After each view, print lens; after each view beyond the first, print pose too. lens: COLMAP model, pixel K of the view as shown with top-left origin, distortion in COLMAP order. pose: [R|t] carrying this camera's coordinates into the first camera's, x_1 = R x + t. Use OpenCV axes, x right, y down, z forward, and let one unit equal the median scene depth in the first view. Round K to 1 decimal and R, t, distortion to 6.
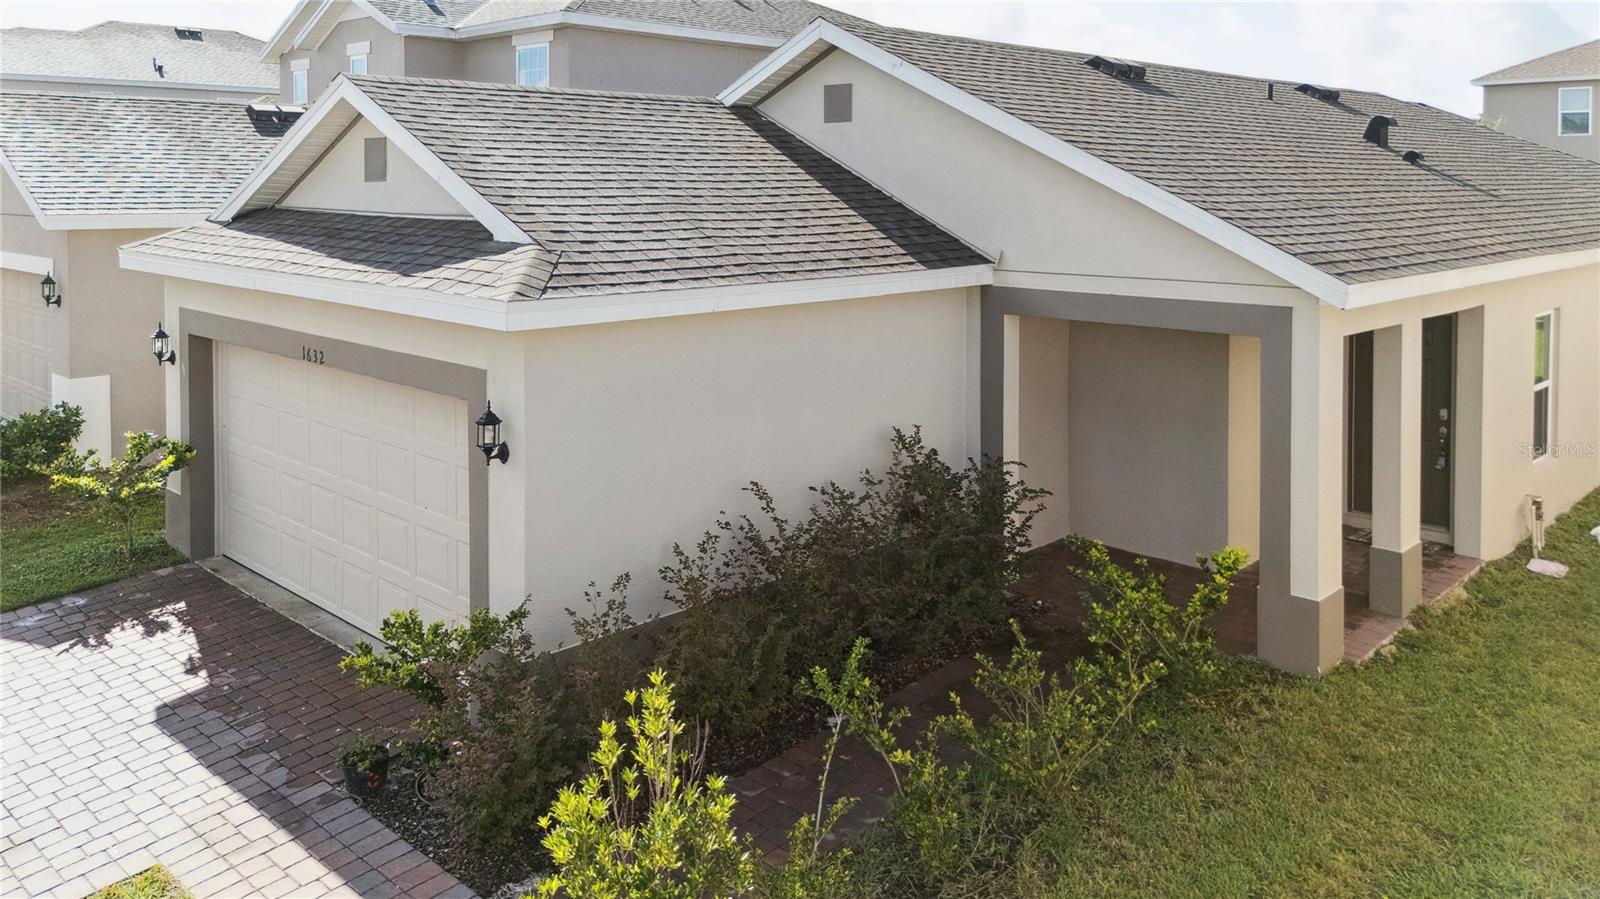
lens RADIAL K [[1229.6, 0, 767.6], [0, 1229.6, 375.0], [0, 0, 1]] dist [0.007349, 0.001037]
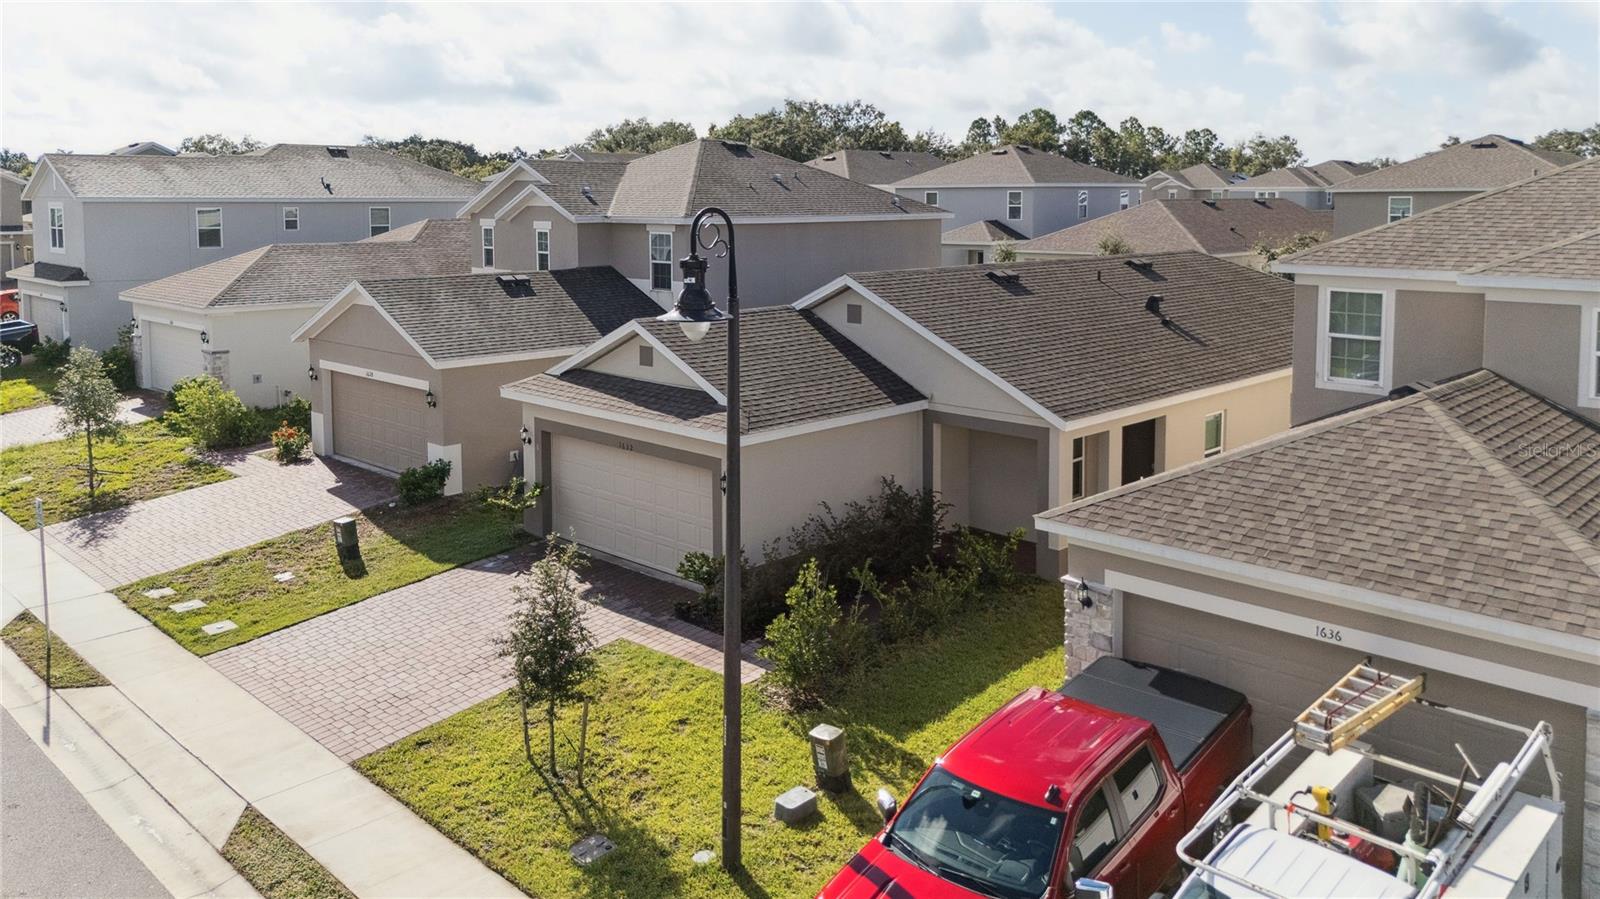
lens RADIAL K [[1162.9, 0, 722.8], [0, 1162.9, 450.7], [0, 0, 1]] dist [0.051534, 0.000133]
pose [[0.999307, -0.005047, -0.036884, -0.104896], [0.006904, 0.998706, 0.050390, -0.109961], [0.036582, -0.050610, 0.998048, -1.087568]]
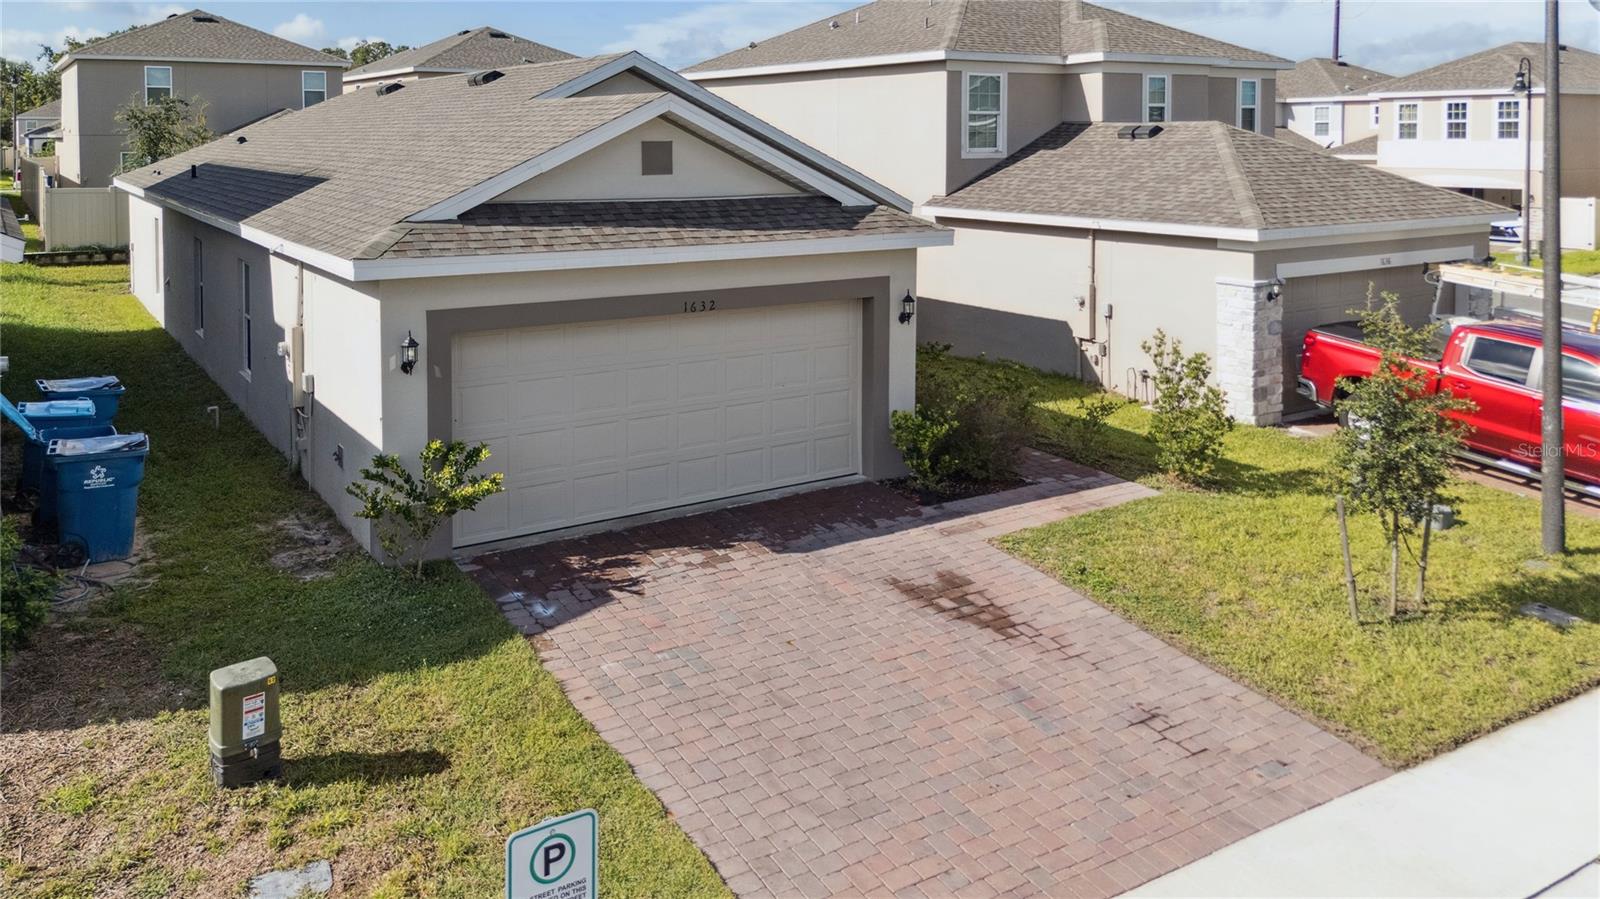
lens RADIAL K [[1162.9, 0, 722.8], [0, 1162.9, 450.7], [0, 0, 1]] dist [0.051534, 0.000133]
pose [[0.278669, -0.261336, 0.924146, -1.554792], [0.148895, 0.962386, 0.227252, -0.146601], [-0.948775, 0.074272, 0.307099, 0.544479]]
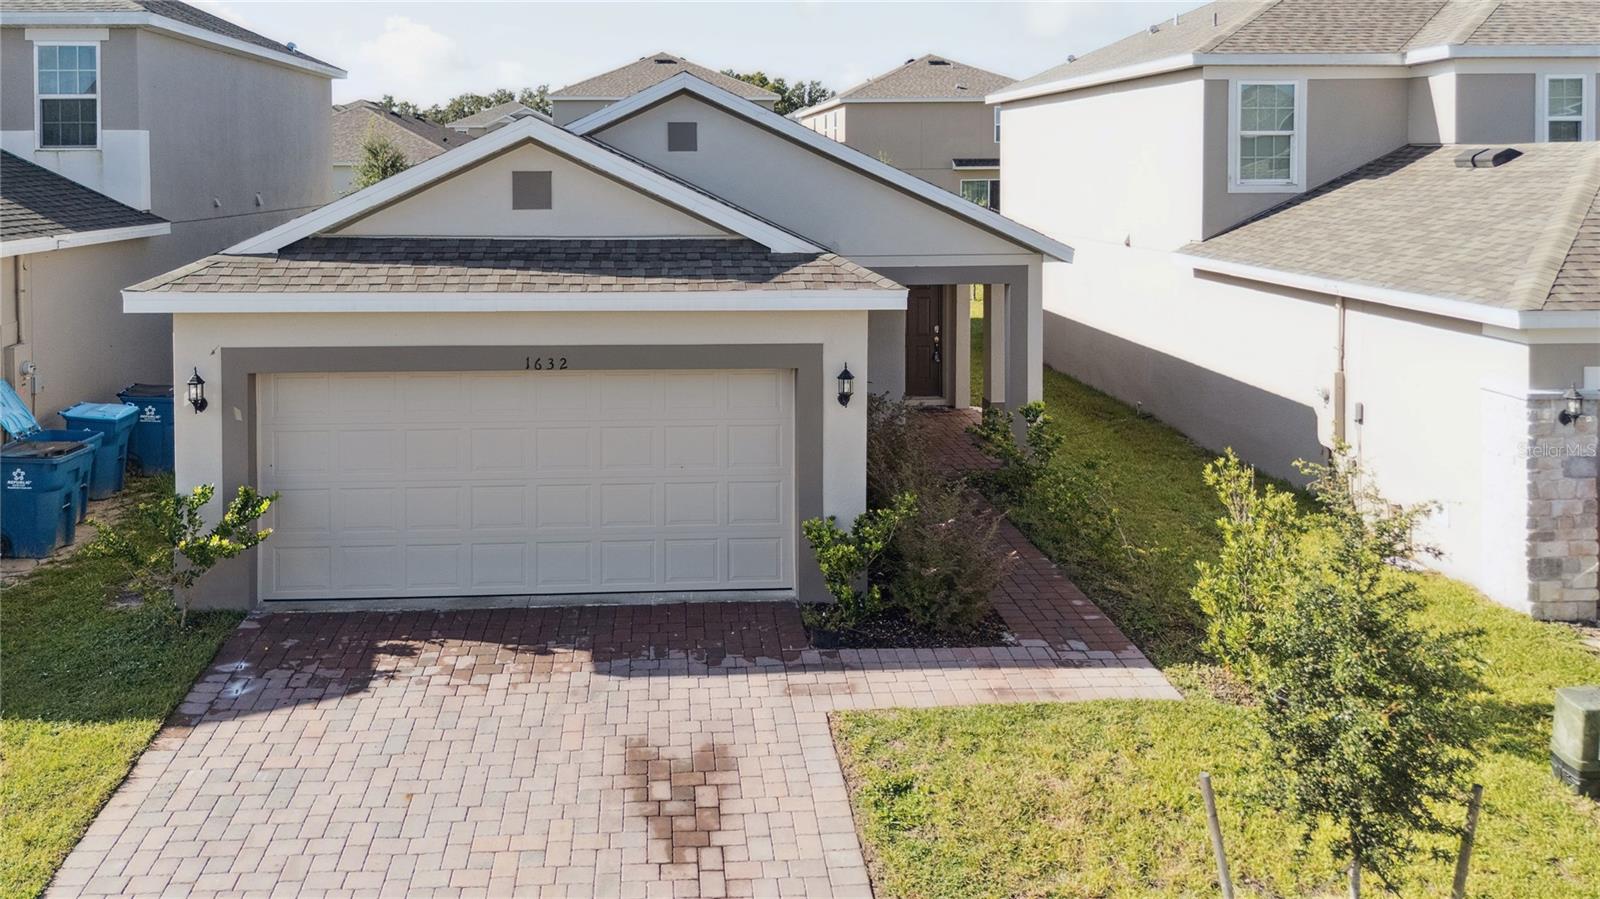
lens RADIAL K [[1174.7, 0, 699.4], [0, 1174.7, 427.3], [0, 0, 1]] dist [0.033598, -0.002829]
pose [[0.706658, -0.166307, 0.687733, -1.004571], [0.117348, 0.986071, 0.117873, -0.067070], [-0.697756, -0.002592, 0.716330, 0.071047]]
